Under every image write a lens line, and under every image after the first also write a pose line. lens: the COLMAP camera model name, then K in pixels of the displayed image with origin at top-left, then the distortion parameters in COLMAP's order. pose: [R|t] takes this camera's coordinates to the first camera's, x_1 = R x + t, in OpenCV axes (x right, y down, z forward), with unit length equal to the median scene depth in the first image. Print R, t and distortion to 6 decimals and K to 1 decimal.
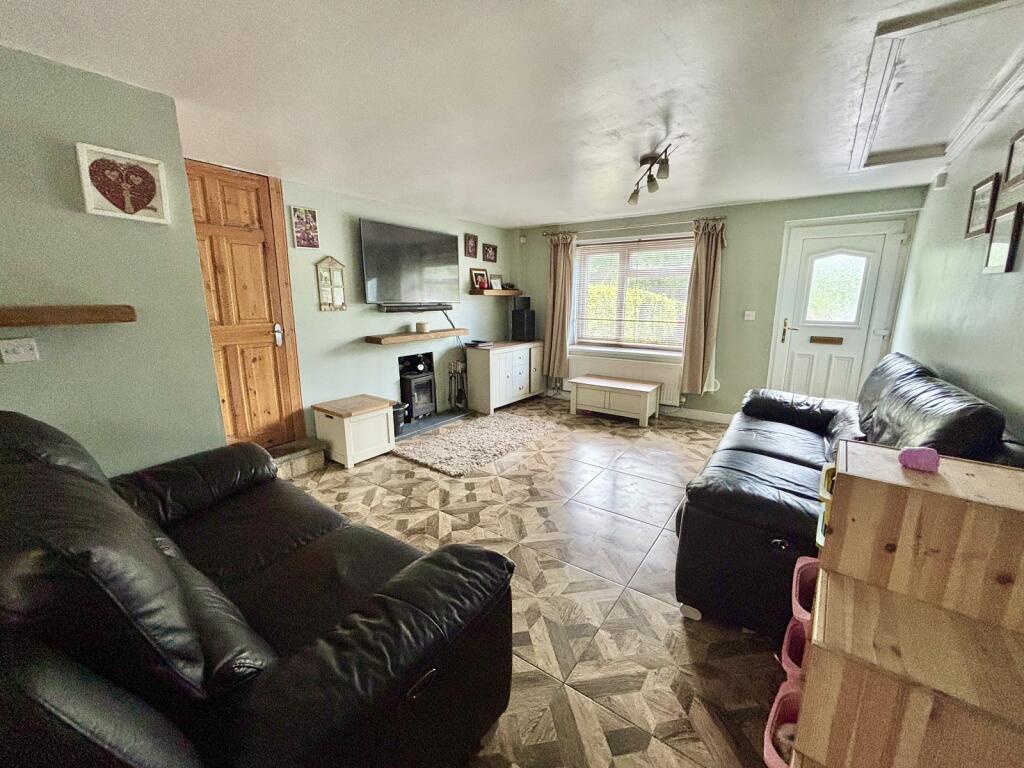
lens RADIAL K [[411.4, 0, 510.2], [0, 411.4, 381.6], [0, 0, 1]] dist [0.002554, -0.003725]
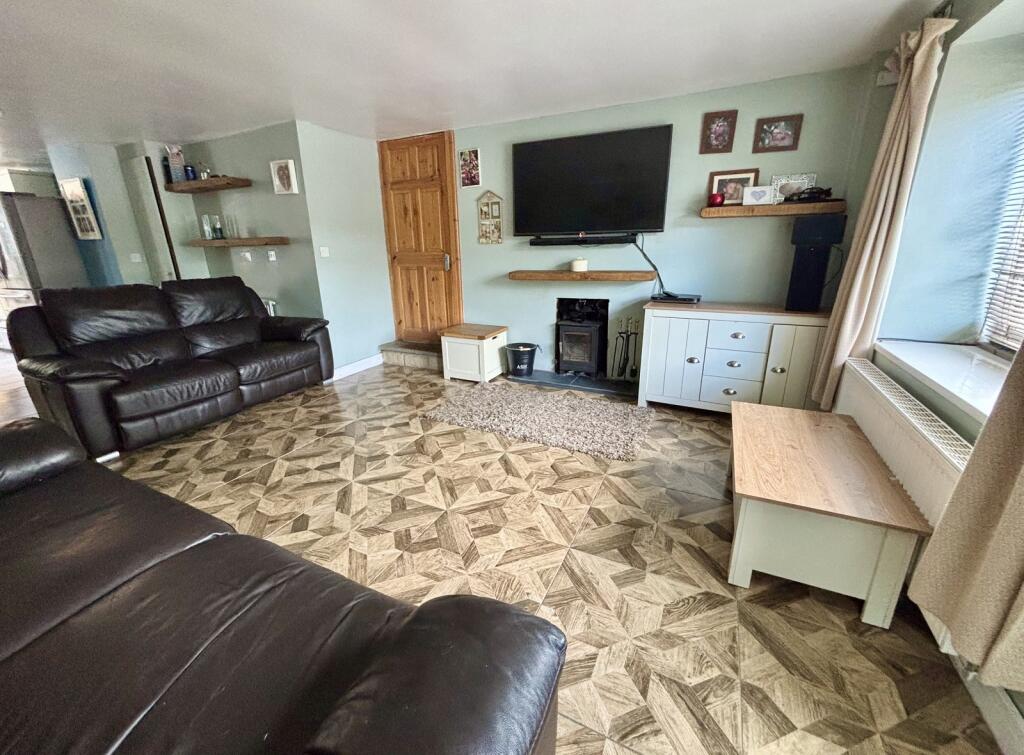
lens RADIAL K [[411.6, 0, 509.7], [0, 411.6, 370.7], [0, 0, 1]] dist [0.000481, 0.000009]
pose [[0.158568, 0.290434, -0.943666, 0.715079], [-0.181916, 0.947989, 0.261196, -0.148354], [0.970445, 0.130251, 0.203155, 0.888002]]
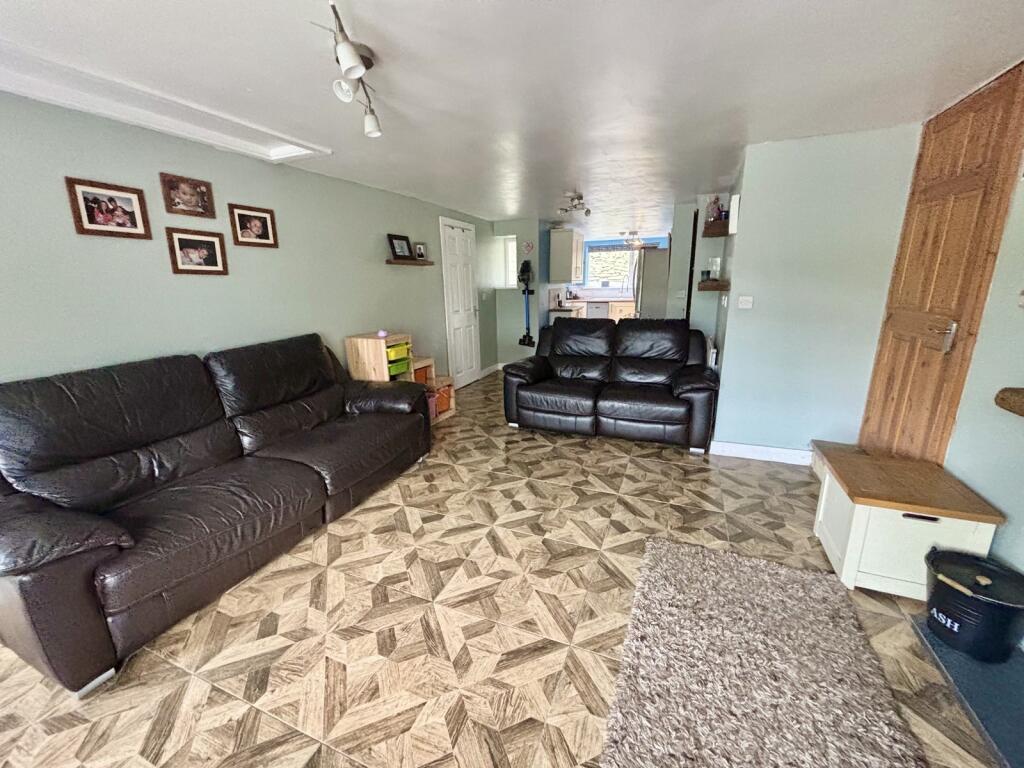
lens RADIAL K [[411.4, 0, 510.2], [0, 411.4, 381.6], [0, 0, 1]] dist [0.002554, -0.003725]
pose [[-0.974469, 0.074168, -0.211917, 0.213587], [-0.024274, 0.903529, 0.427840, -0.277297], [0.223205, 0.422061, -0.878661, 1.306117]]
